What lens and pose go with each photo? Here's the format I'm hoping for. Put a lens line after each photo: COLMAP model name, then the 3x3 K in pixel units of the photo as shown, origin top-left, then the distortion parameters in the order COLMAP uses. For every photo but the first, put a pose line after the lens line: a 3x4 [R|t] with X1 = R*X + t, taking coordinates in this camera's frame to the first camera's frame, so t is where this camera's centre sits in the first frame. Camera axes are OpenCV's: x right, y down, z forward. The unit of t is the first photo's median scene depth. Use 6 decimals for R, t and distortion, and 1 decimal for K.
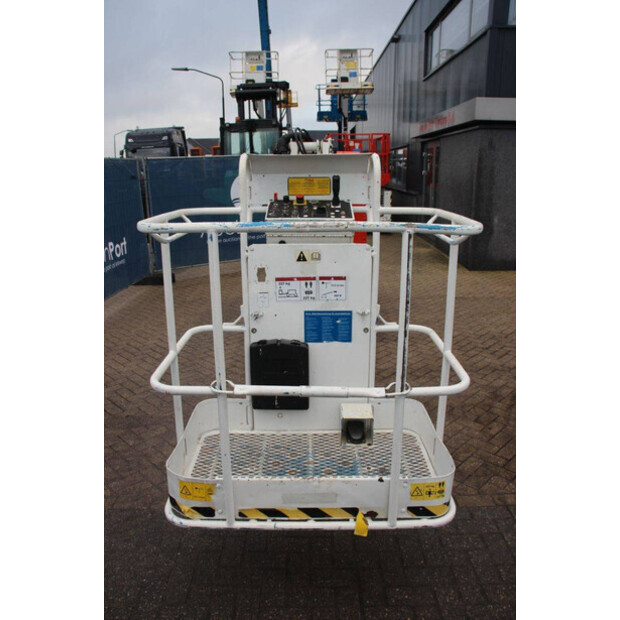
lens RADIAL K [[495.9, 0, 310.0], [0, 495.9, 310.0], [0, 0, 1]] dist [-0.178469, 0.164449]
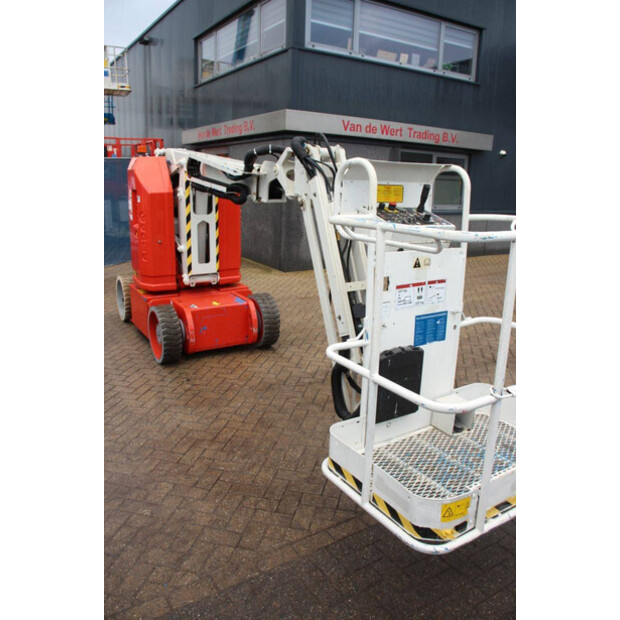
lens RADIAL K [[495.9, 0, 310.0], [0, 495.9, 310.0], [0, 0, 1]] dist [-0.178469, 0.164449]
pose [[0.850198, -0.109112, 0.515032, -0.714324], [0.116377, 0.993037, 0.018268, -0.053892], [-0.513439, 0.044407, 0.856976, 0.241030]]
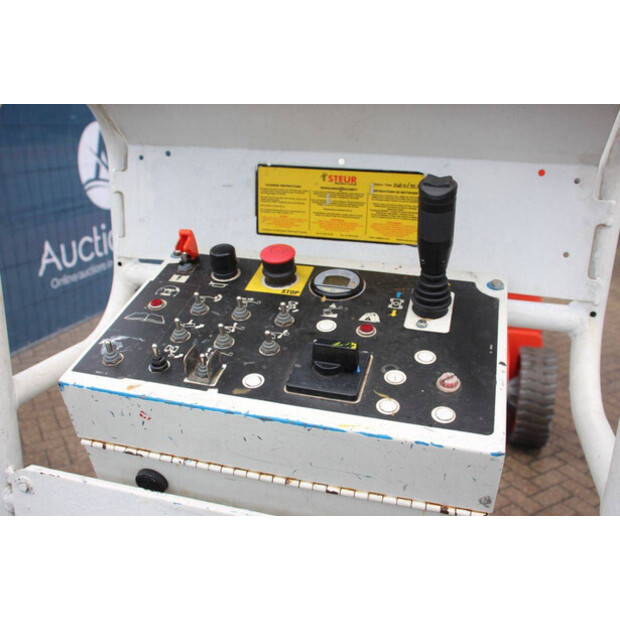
lens RADIAL K [[599.9, 0, 310.0], [0, 599.9, 310.0], [0, 0, 1]] dist [-0.002789, -0.001818]
pose [[0.968663, 0.103996, -0.225559, 0.062293], [-0.096246, 0.994334, 0.045118, -0.223613], [0.228973, -0.021995, 0.973184, 0.740801]]
